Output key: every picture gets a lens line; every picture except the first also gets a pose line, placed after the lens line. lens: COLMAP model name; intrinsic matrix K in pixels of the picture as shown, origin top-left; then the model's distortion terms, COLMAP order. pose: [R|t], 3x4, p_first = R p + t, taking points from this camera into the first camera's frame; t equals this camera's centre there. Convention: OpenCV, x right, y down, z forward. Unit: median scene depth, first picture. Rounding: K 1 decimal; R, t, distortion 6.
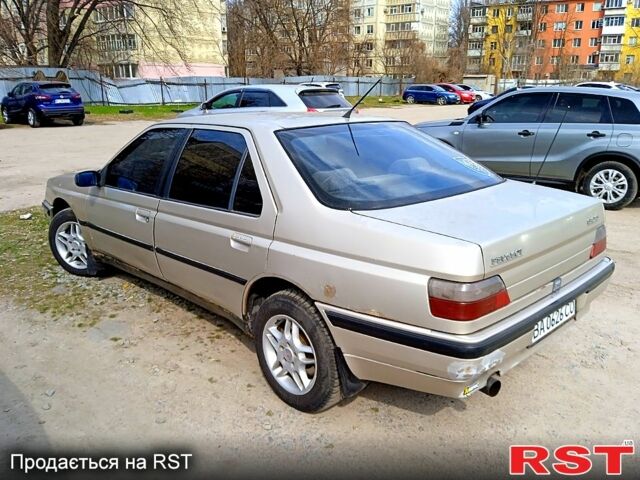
lens RADIAL K [[549.2, 0, 323.6], [0, 549.2, 241.1], [0, 0, 1]] dist [0.046912, -0.040476]
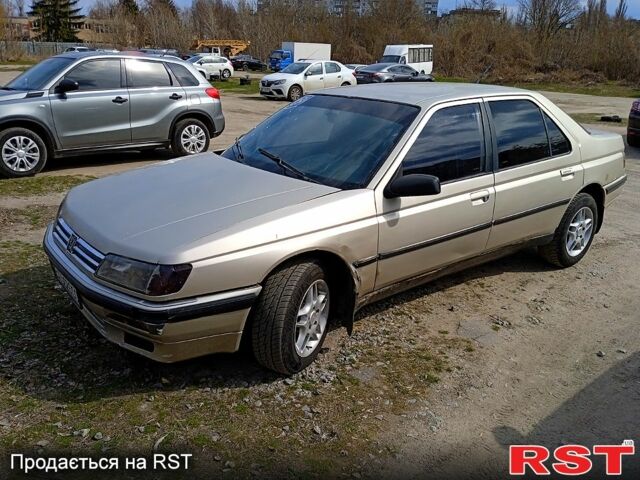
lens RADIAL K [[549.2, 0, 320.5], [0, 549.2, 243.8], [0, 0, 1]] dist [0.046912, -0.040476]
pose [[0.096138, -0.314657, 0.944324, -0.673346], [0.242424, 0.927553, 0.284388, -0.163720], [-0.965395, 0.201587, 0.165454, 0.584215]]
